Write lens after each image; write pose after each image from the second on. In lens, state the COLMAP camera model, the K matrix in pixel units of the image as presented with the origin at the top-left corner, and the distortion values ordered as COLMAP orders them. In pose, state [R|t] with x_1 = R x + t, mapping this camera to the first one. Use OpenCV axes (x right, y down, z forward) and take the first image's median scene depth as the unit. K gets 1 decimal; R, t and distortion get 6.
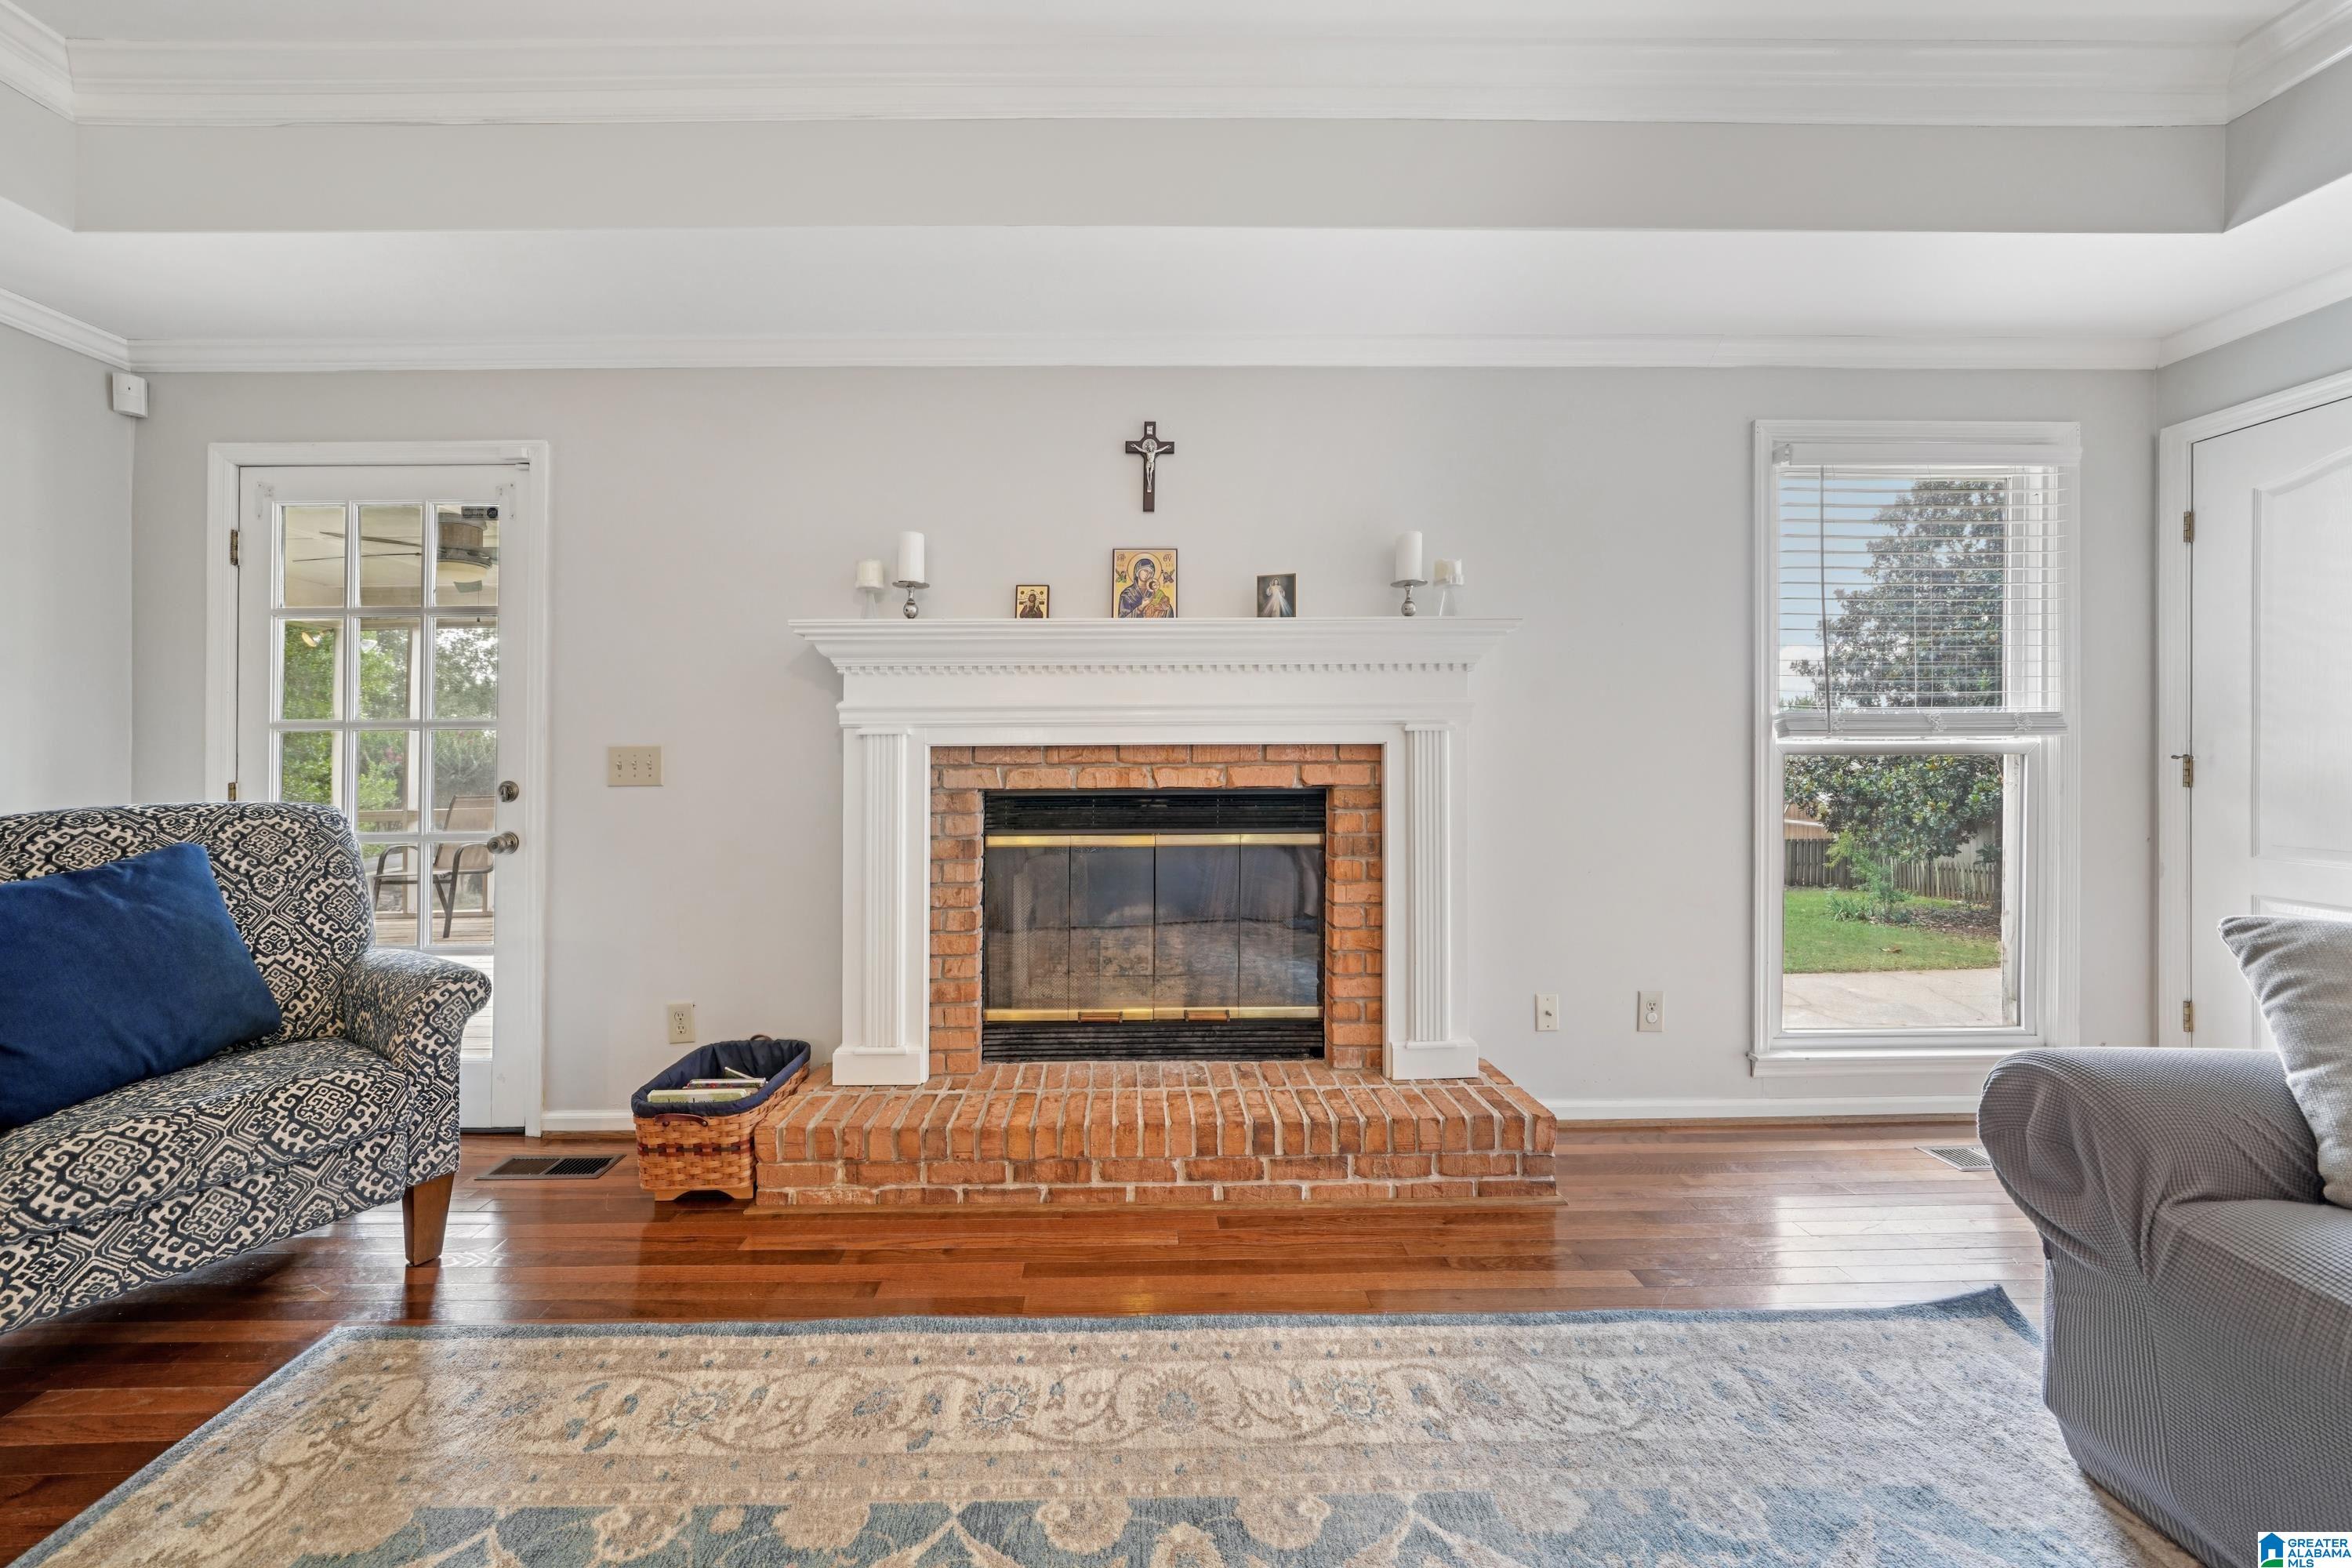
lens RADIAL K [[805.2, 0, 1169.6], [0, 805.2, 775.9], [0, 0, 1]] dist [-0.009952, 0.000055]
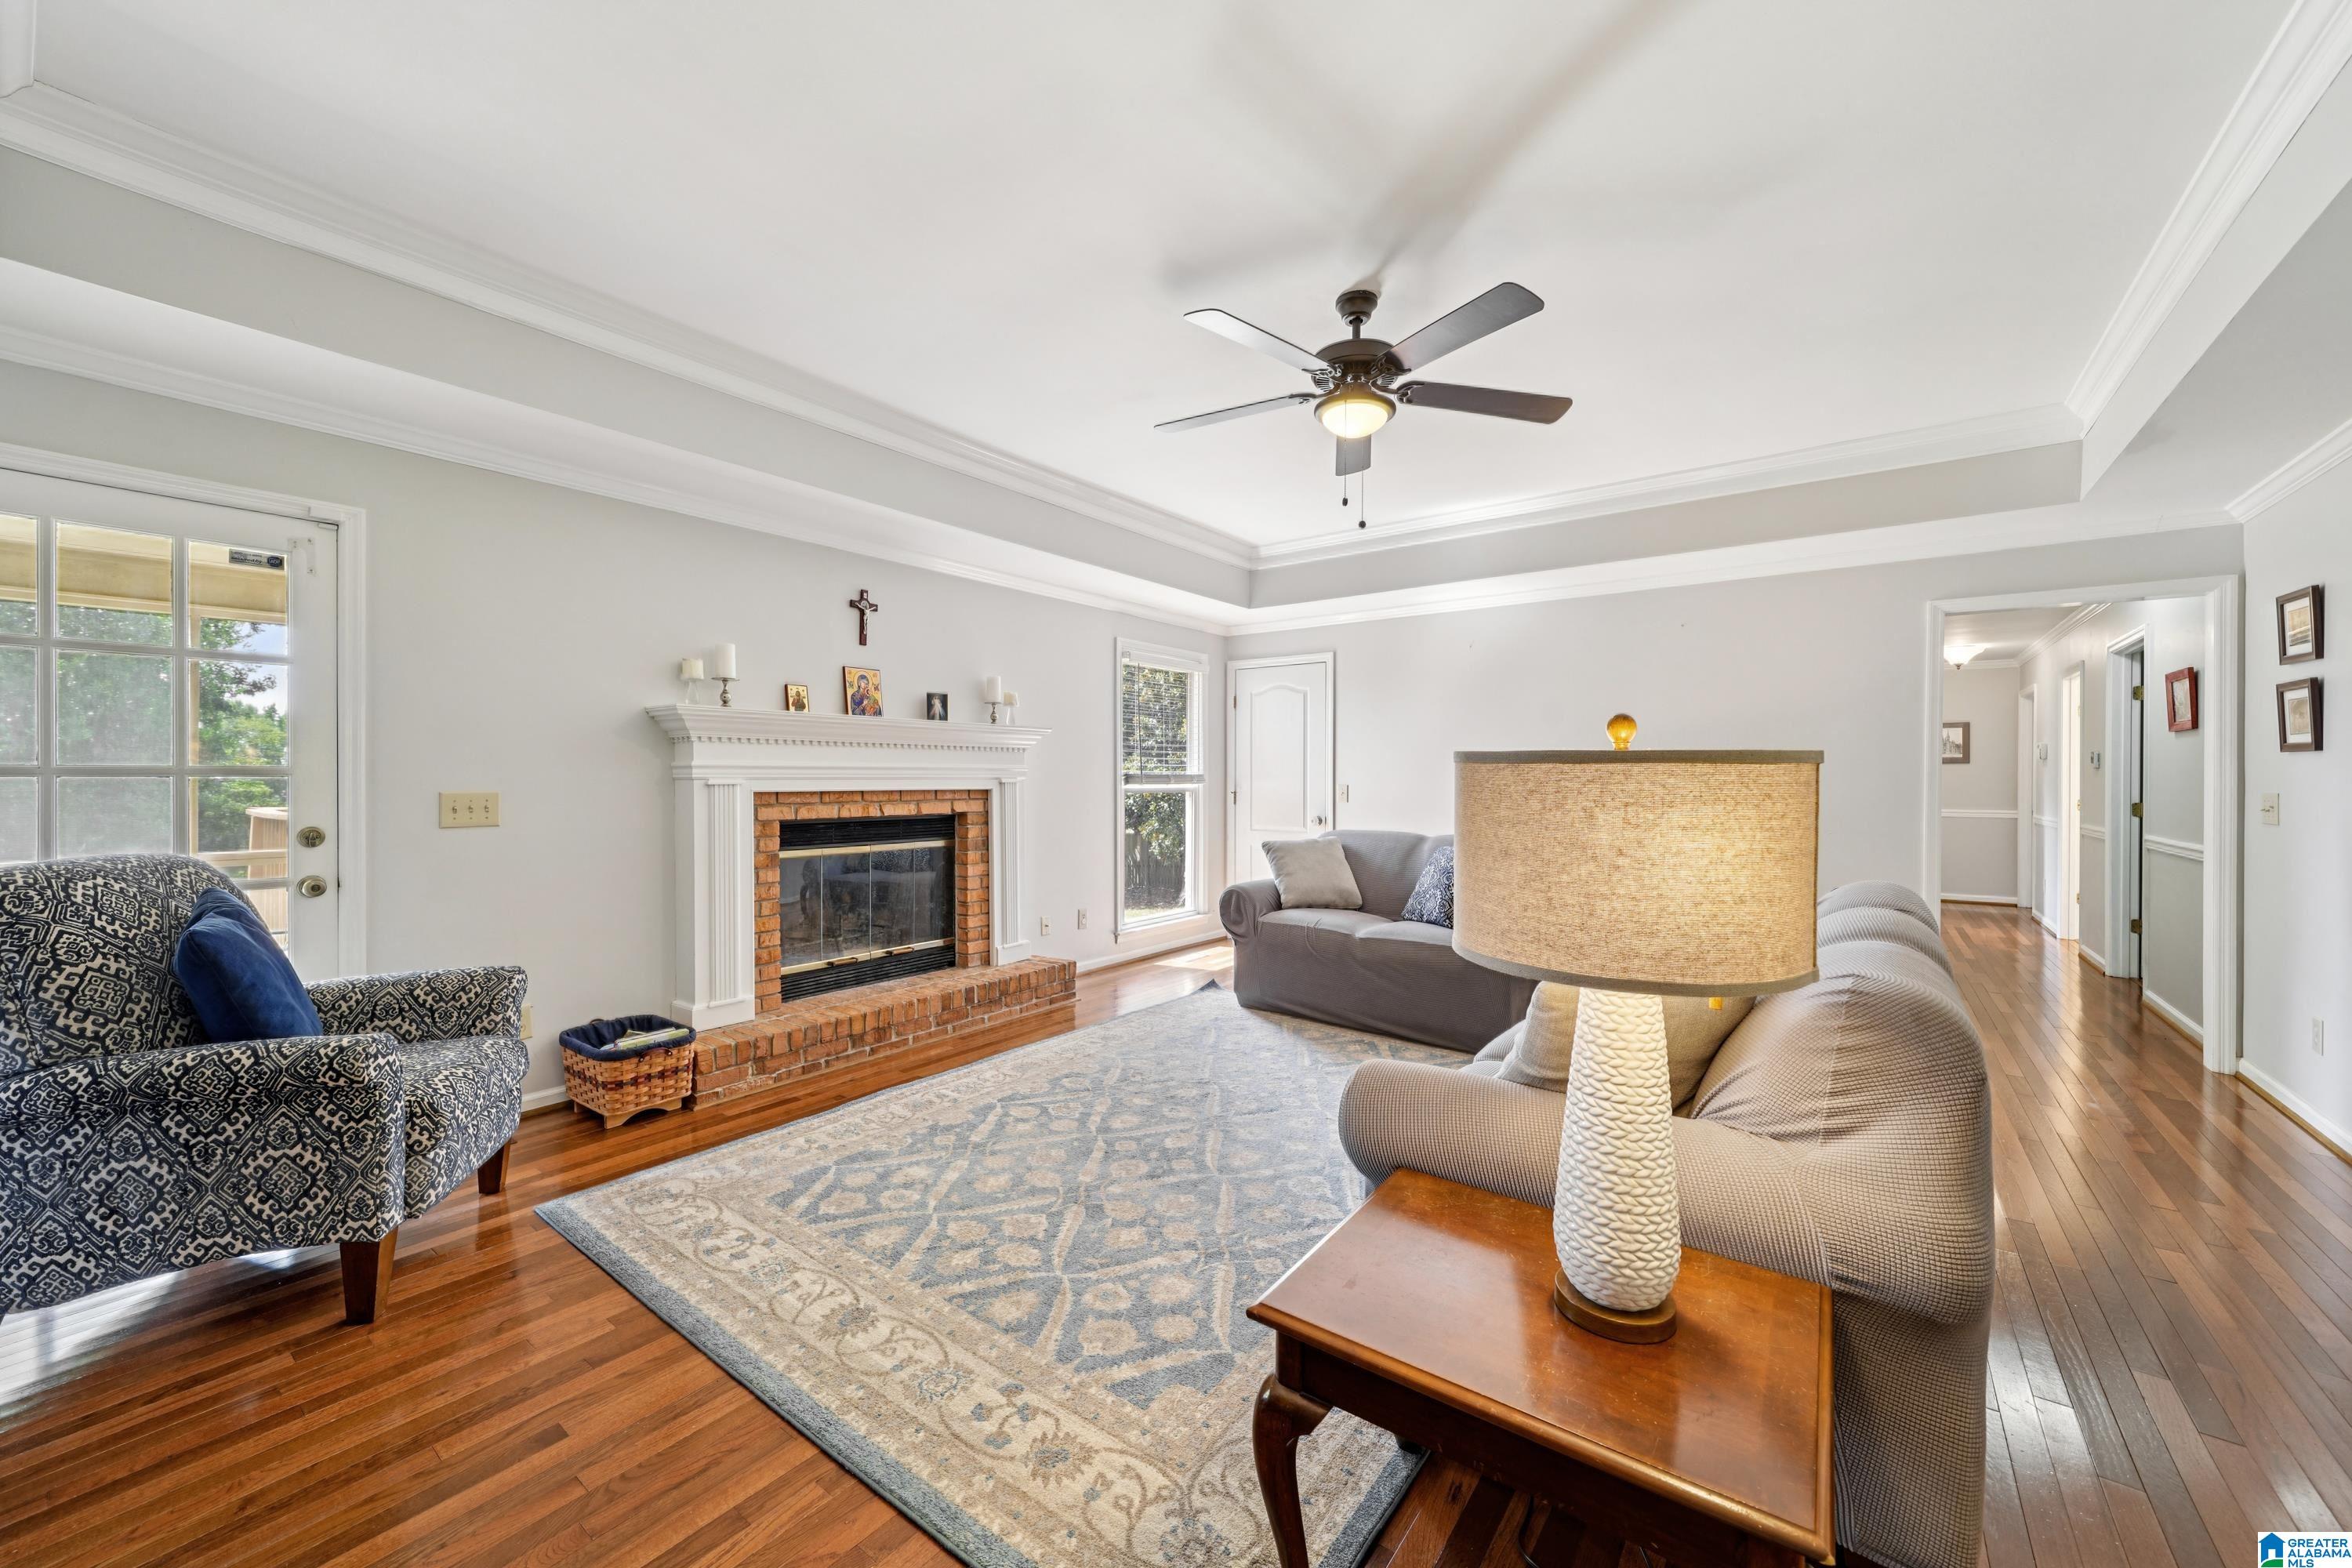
lens RADIAL K [[887.6, 0, 1176.0], [0, 887.6, 784.0], [0, 0, 1]] dist [-0.034262, -0.000099]
pose [[0.615147, 0.000786, 0.788412, -1.089000], [0.010049, 0.999910, -0.008837, -0.029527], [-0.788349, 0.013359, 0.615084, -0.611511]]
